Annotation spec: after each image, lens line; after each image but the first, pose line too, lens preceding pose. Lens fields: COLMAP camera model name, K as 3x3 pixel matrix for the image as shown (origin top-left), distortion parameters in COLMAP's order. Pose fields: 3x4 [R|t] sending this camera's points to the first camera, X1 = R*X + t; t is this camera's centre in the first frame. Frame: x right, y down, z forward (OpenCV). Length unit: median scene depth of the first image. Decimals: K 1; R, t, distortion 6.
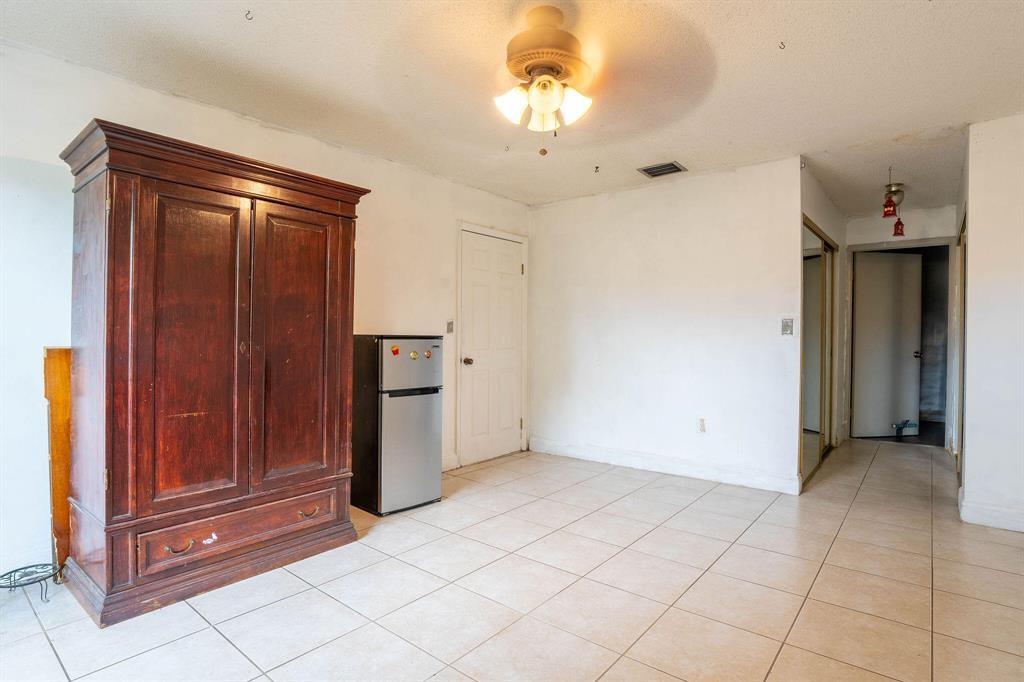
lens RADIAL K [[520.7, 0, 510.5], [0, 520.7, 337.1], [0, 0, 1]] dist [-0.042493, 0.013048]
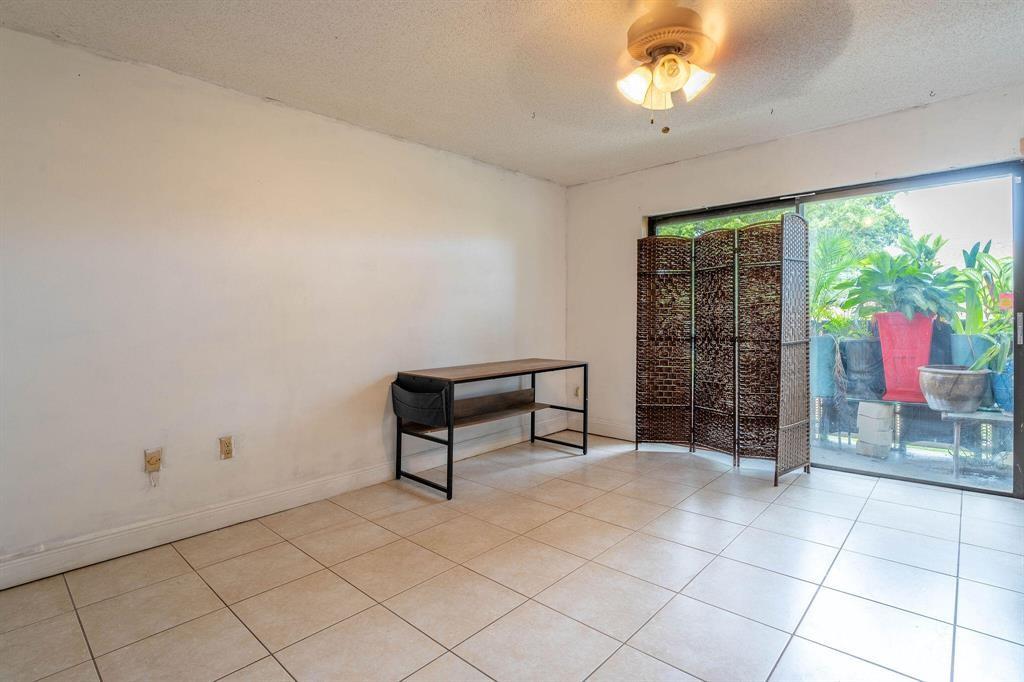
lens RADIAL K [[528.5, 0, 515.7], [0, 528.5, 311.3], [0, 0, 1]] dist [-0.003912, -0.000401]
pose [[-0.998715, 0.014692, 0.048506, 0.175091], [0.014480, 0.999884, -0.004727, -0.004284], [-0.048570, -0.004019, -0.998812, 1.231213]]
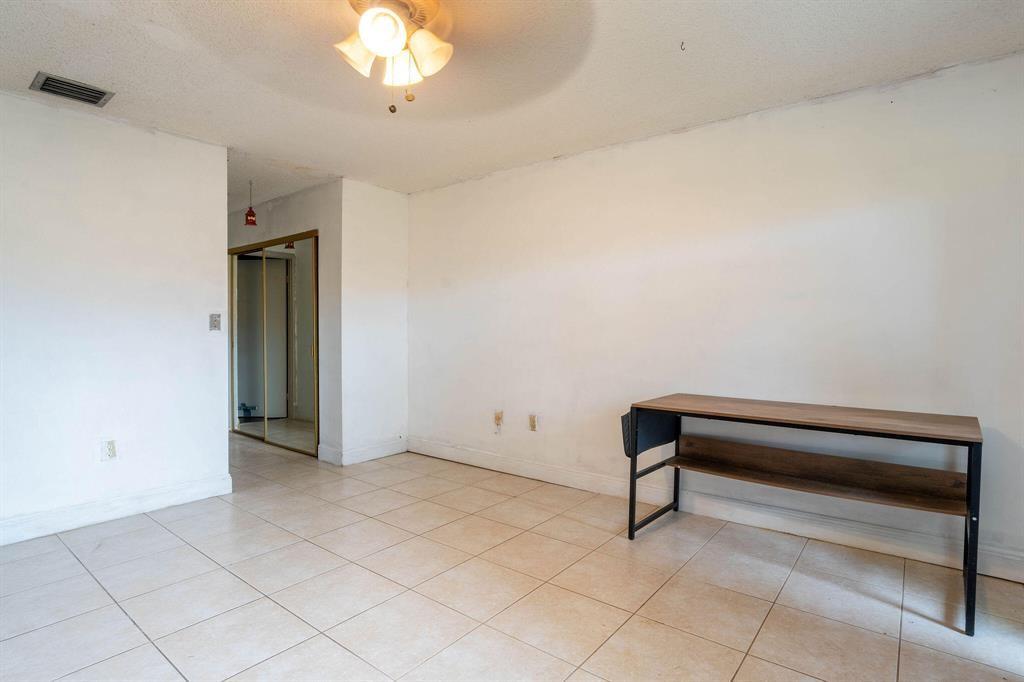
lens RADIAL K [[520.7, 0, 510.5], [0, 520.7, 337.1], [0, 0, 1]] dist [-0.042493, 0.013048]
pose [[-0.015122, -0.013227, 0.999798, -0.459719], [0.000231, 0.999912, 0.013232, -0.004945], [-0.999886, 0.000431, -0.015118, 0.501682]]
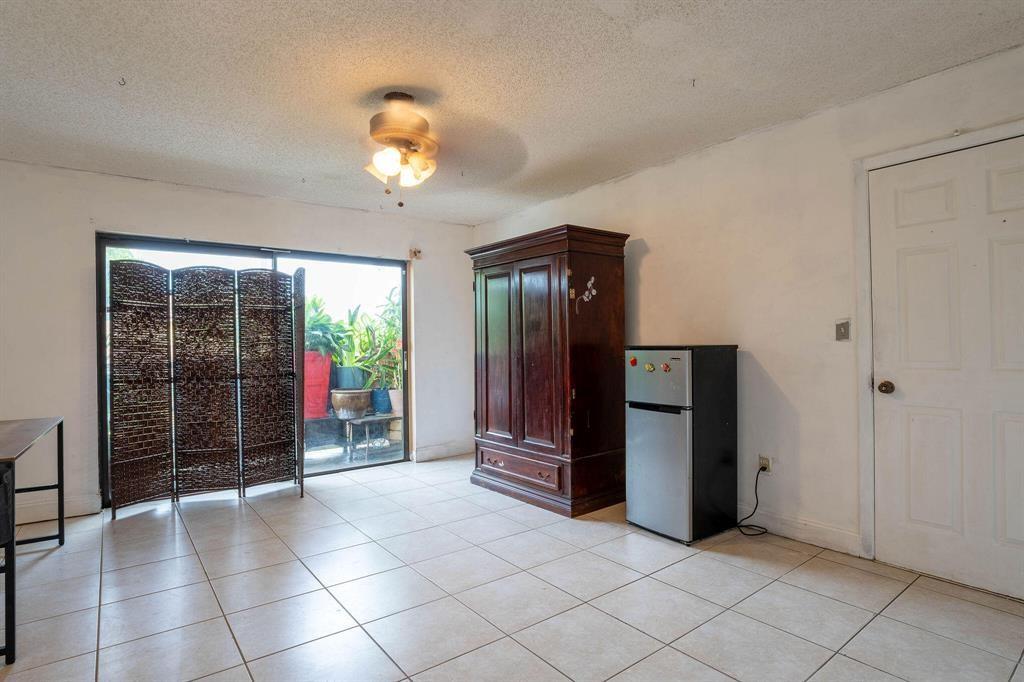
lens RADIAL K [[520.7, 0, 510.5], [0, 520.7, 337.1], [0, 0, 1]] dist [-0.042493, 0.013048]
pose [[-0.217704, -0.017279, -0.975862, 0.749357], [0.007908, 0.999779, -0.019467, -0.003372], [0.975983, -0.011955, -0.217519, 0.925826]]
